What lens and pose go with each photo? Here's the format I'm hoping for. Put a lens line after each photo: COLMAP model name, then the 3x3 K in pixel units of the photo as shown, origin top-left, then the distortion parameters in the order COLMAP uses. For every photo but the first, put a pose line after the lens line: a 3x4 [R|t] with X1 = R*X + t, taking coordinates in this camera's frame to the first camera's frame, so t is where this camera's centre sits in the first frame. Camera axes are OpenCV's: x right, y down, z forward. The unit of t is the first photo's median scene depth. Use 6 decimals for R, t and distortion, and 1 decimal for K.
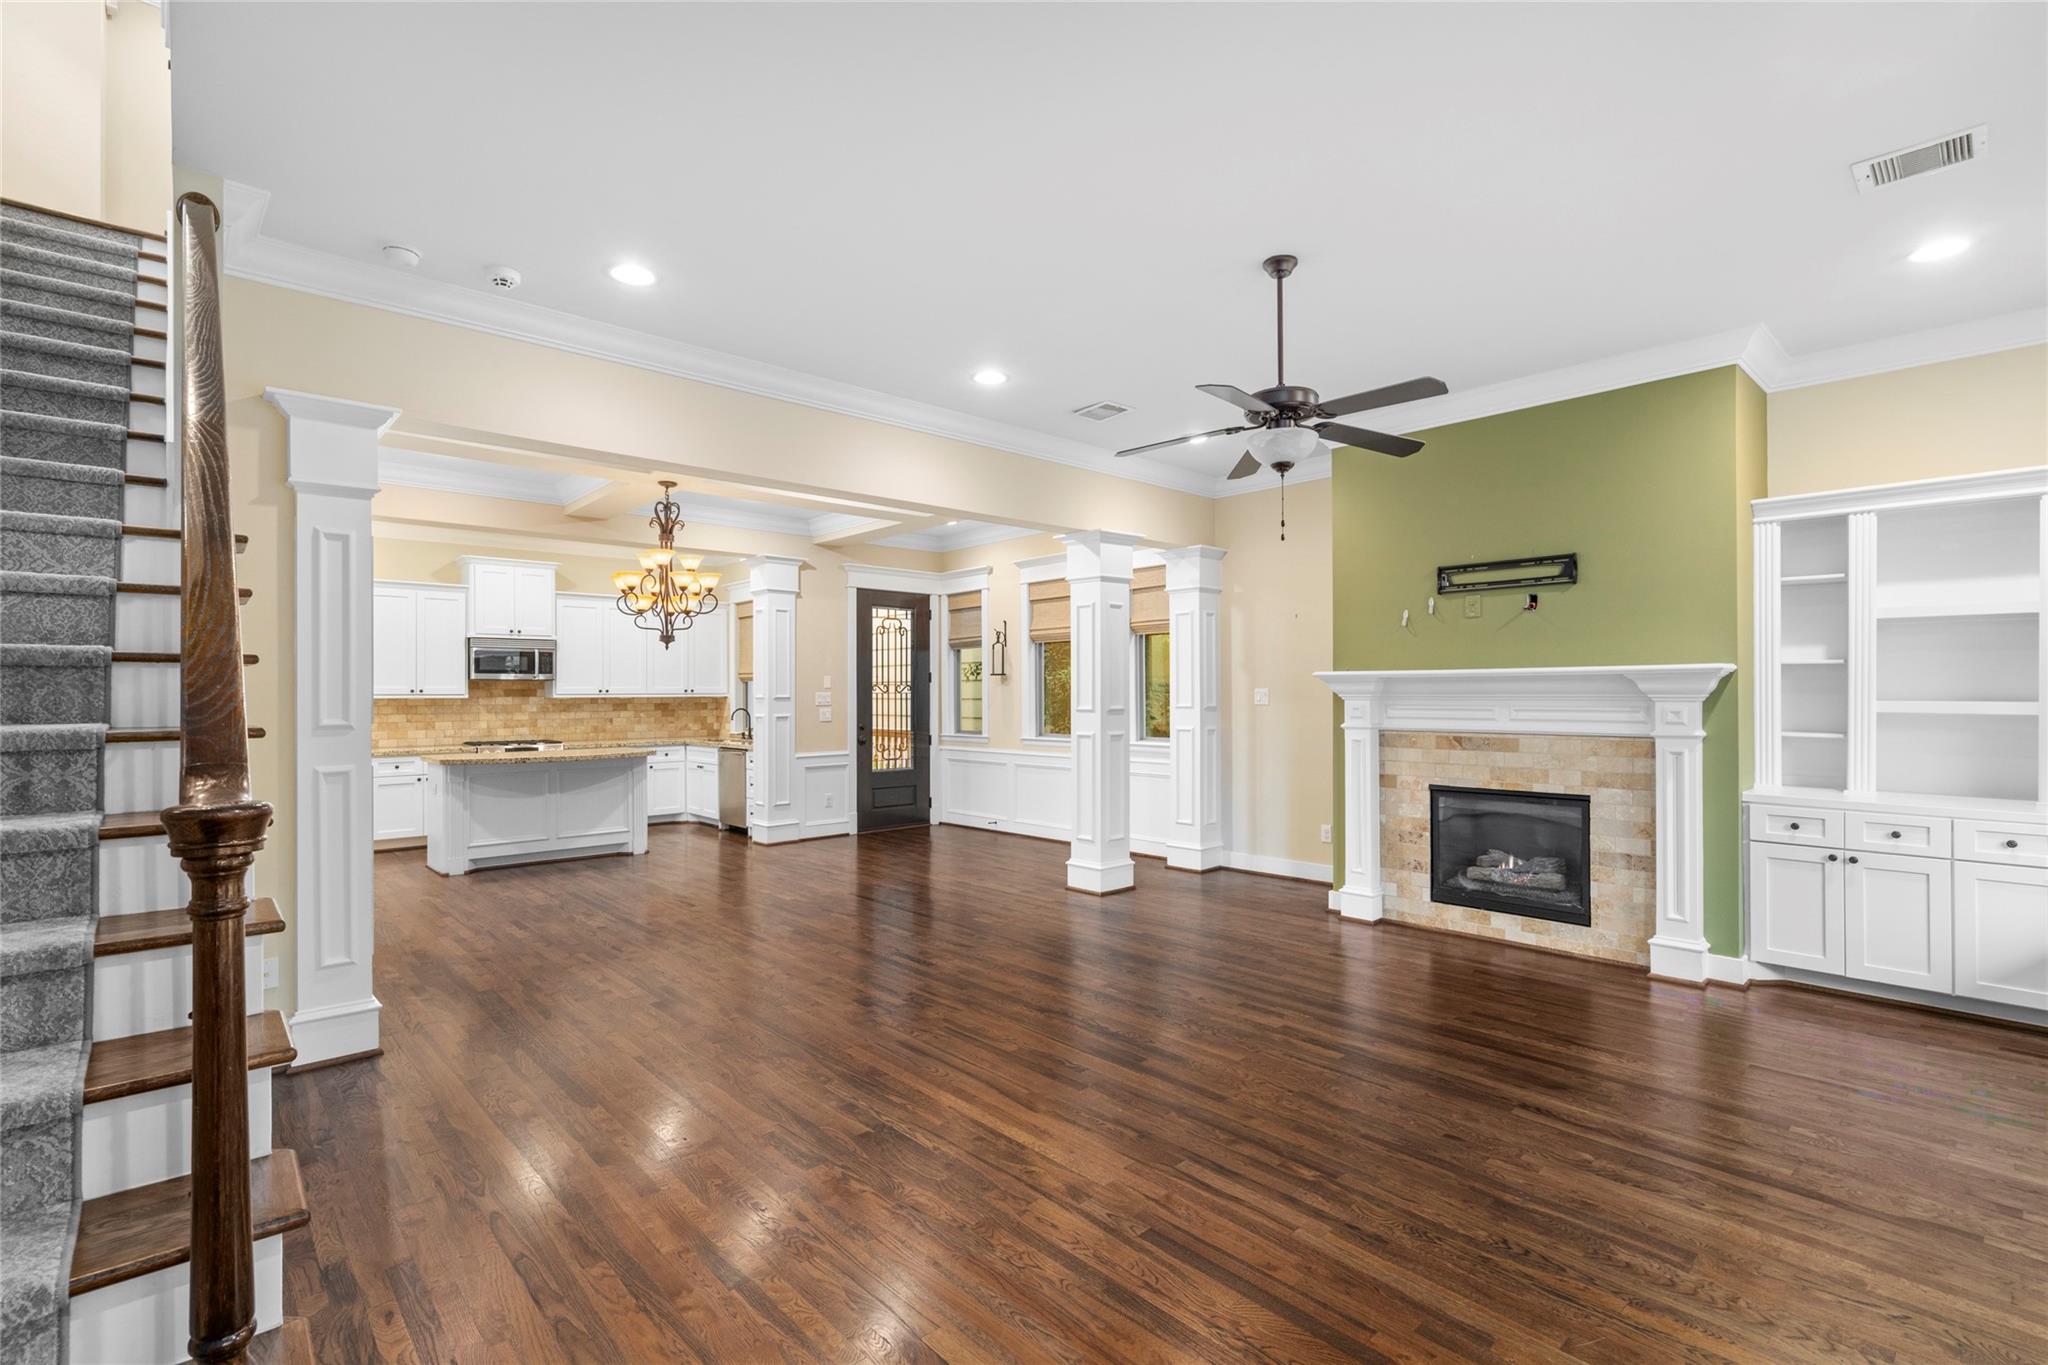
lens RADIAL K [[936.6, 0, 1021.6], [0, 936.6, 687.2], [0, 0, 1]] dist [-0.002987, 0.000583]
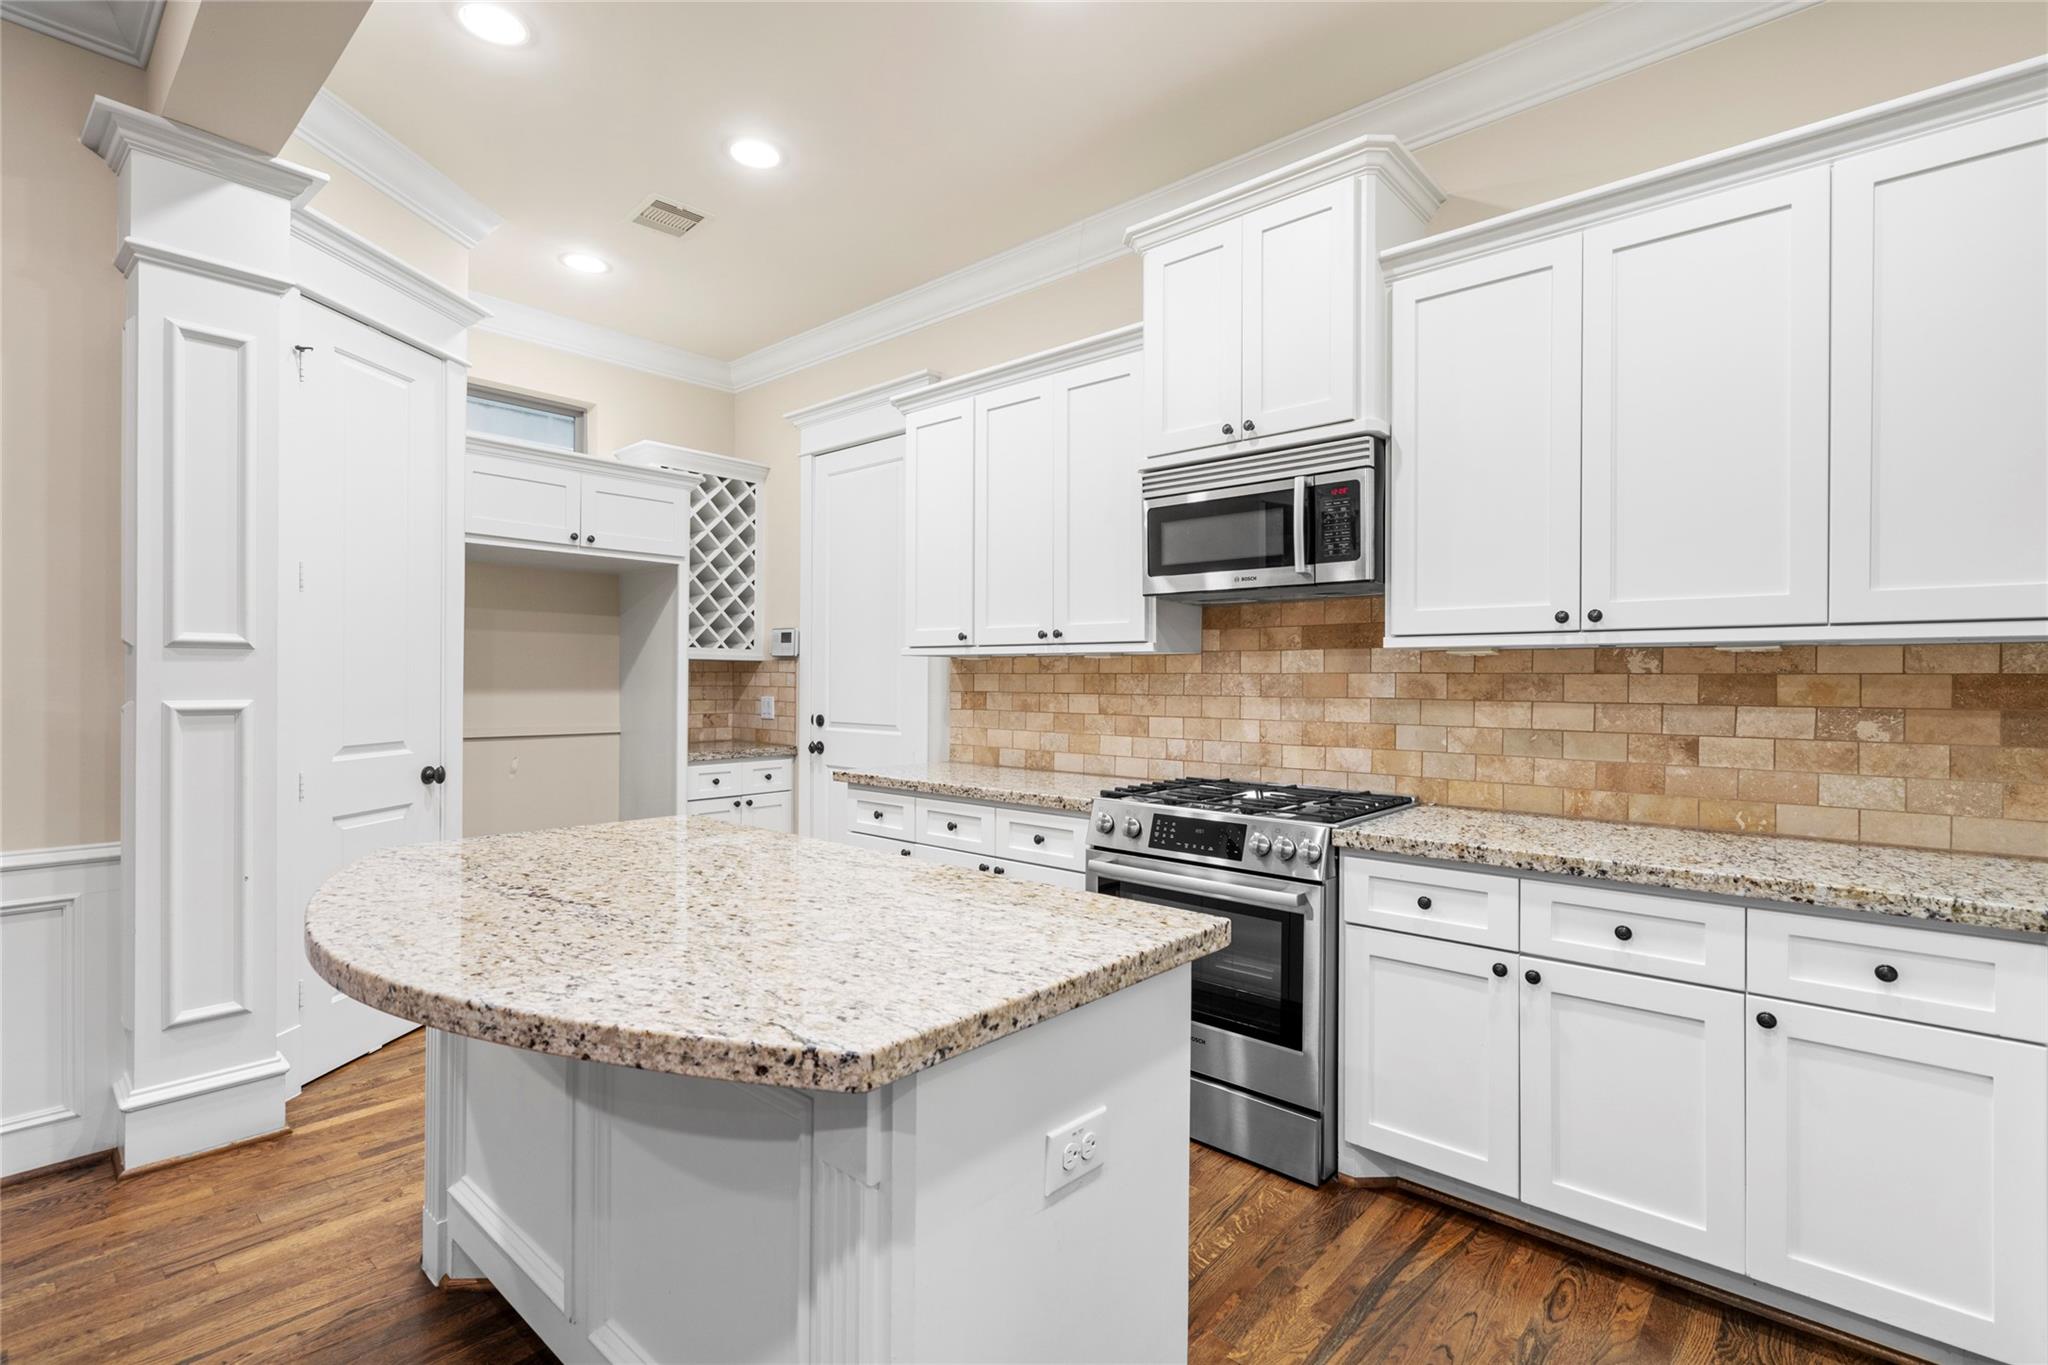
lens RADIAL K [[949.5, 0, 1017.8], [0, 949.5, 684.6], [0, 0, 1]] dist [0.001603, 0.000476]
pose [[0.102476, 0.011442, -0.994670, -0.336306], [0.001337, 0.999931, 0.011640, 0.026347], [0.994735, -0.002523, 0.102453, 1.237231]]
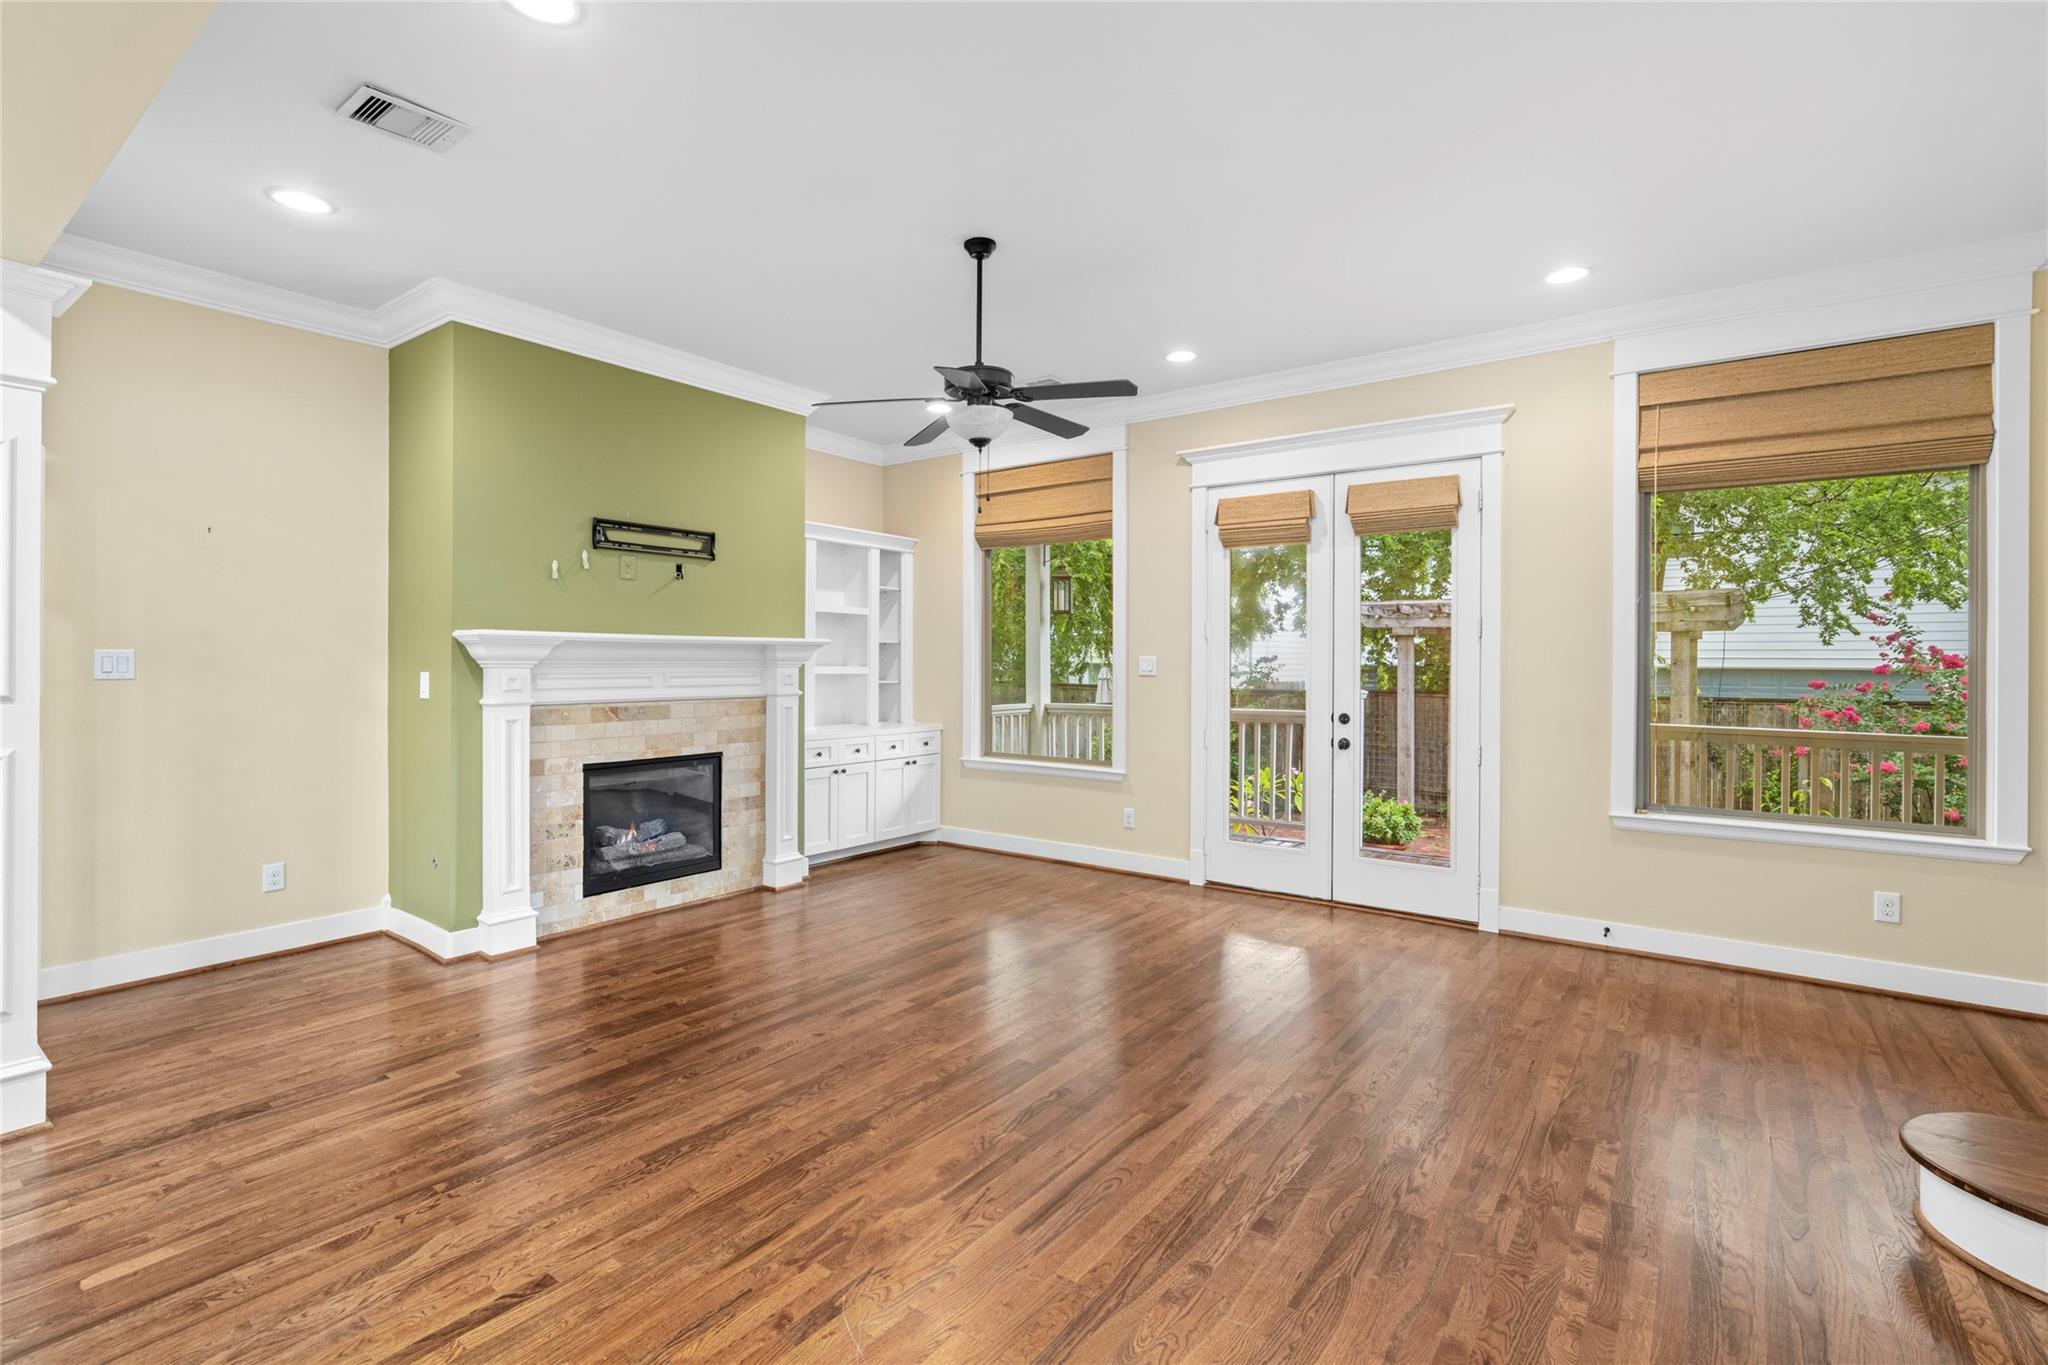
lens RADIAL K [[939.2, 0, 1015.5], [0, 939.2, 664.4], [0, 0, 1]] dist [-0.002043, 0.000192]
pose [[-0.189512, -0.001261, 0.981878, -0.402248], [-0.008609, 0.999963, -0.000378, 0.006011], [-0.981841, -0.008524, -0.189516, 0.619860]]
